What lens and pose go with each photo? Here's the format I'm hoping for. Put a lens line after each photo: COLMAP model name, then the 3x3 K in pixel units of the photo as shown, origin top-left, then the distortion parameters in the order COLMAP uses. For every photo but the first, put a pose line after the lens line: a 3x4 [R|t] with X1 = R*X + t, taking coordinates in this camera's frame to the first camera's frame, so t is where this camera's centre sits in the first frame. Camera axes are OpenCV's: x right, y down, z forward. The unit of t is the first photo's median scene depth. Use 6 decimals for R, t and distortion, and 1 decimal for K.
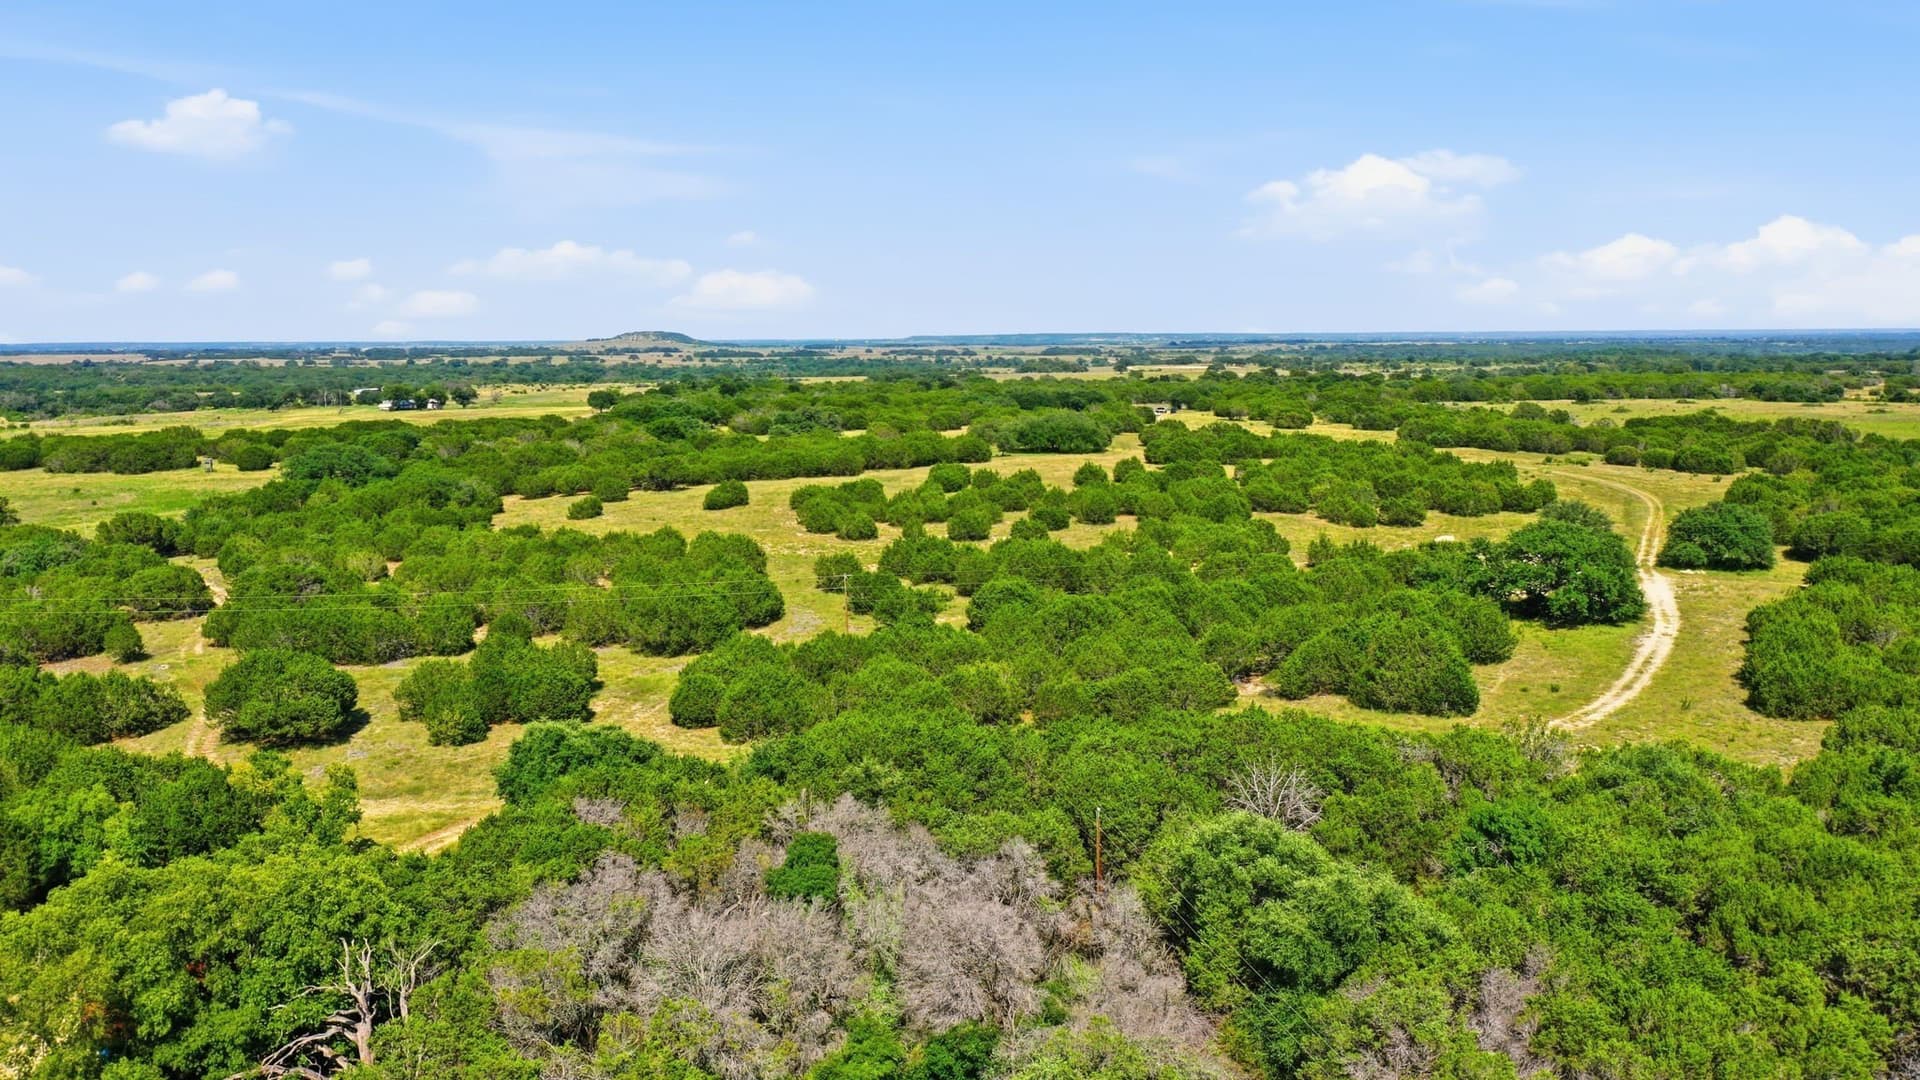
lens RADIAL K [[1471.7, 0, 953.9], [0, 1471.7, 541.0], [0, 0, 1]] dist [-0.008040, 0.005759]
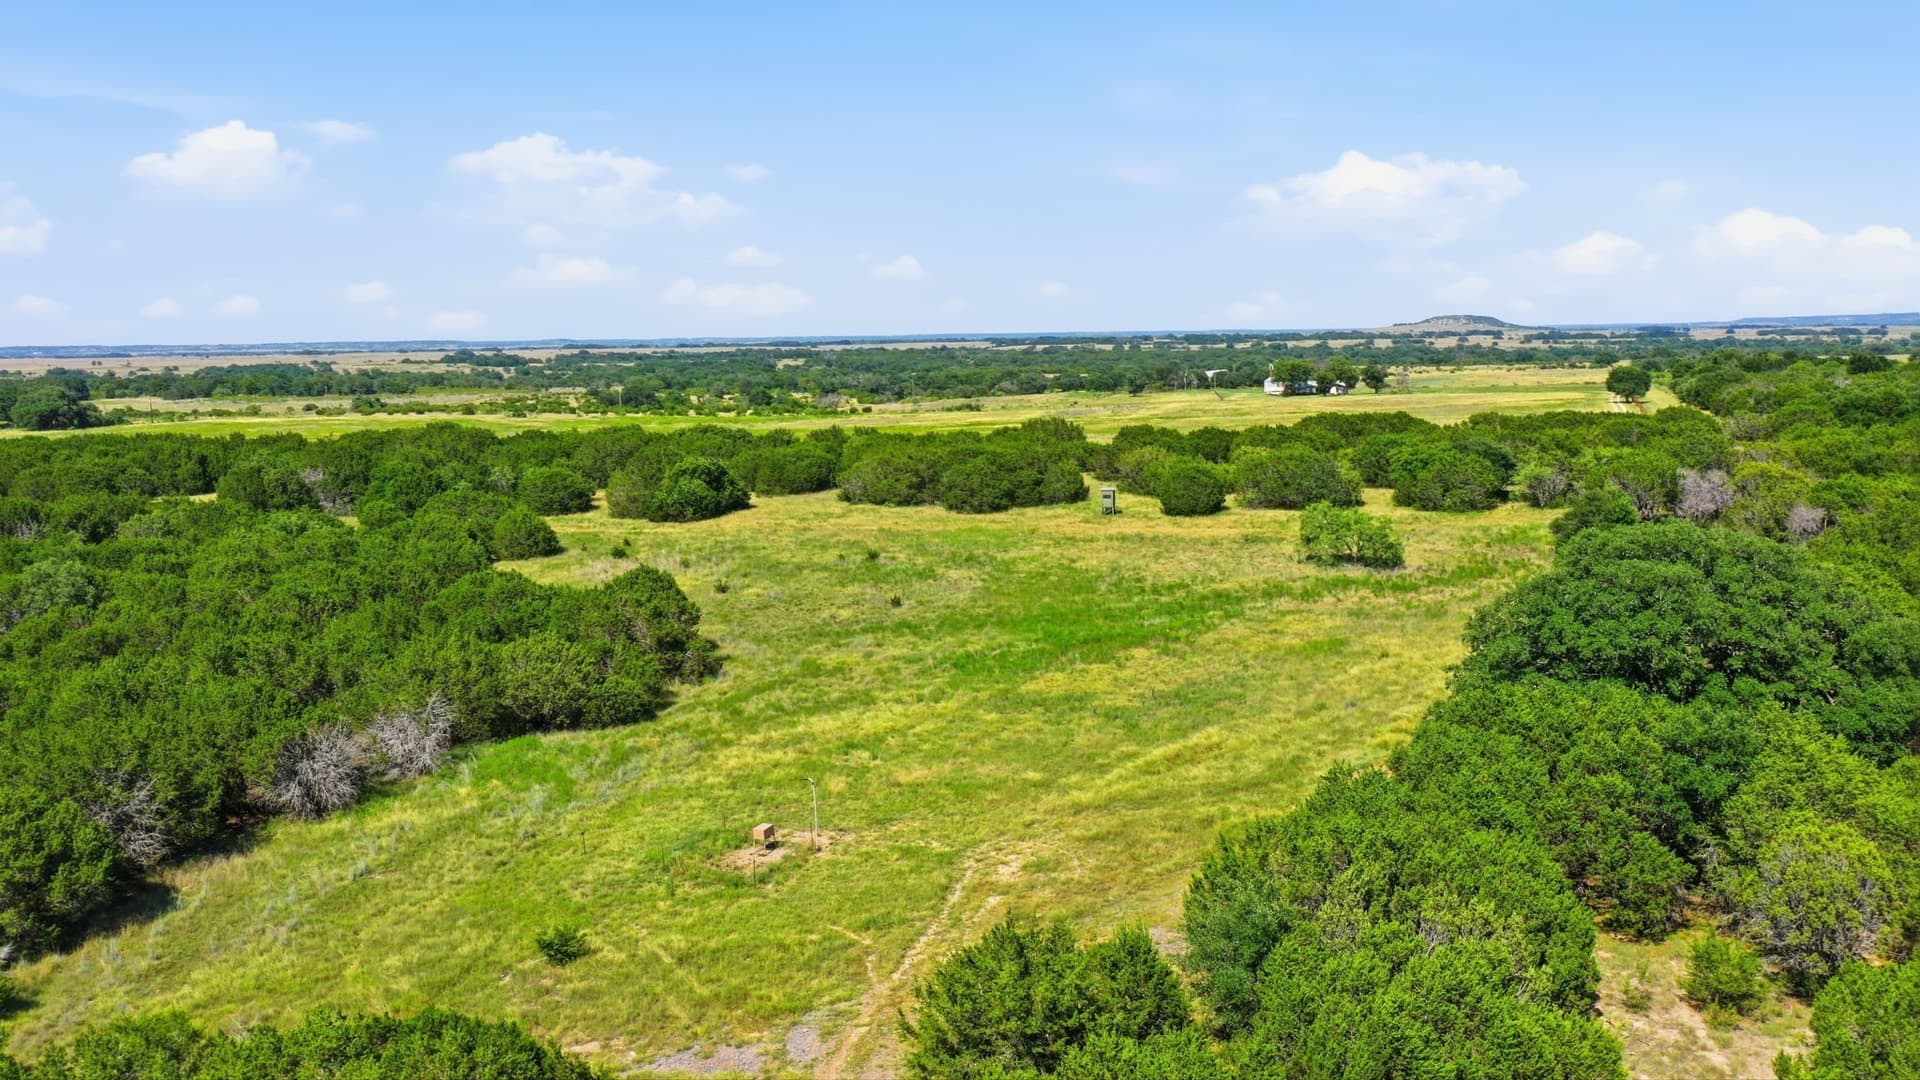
lens RADIAL K [[1471.7, 0, 960.0], [0, 1471.7, 538.7], [0, 0, 1]] dist [-0.008040, 0.005759]
pose [[0.867615, 0.056891, -0.493971, -0.154193], [-0.053257, 0.998351, 0.021440, -0.023881], [0.494376, 0.007706, 0.869214, 0.274233]]
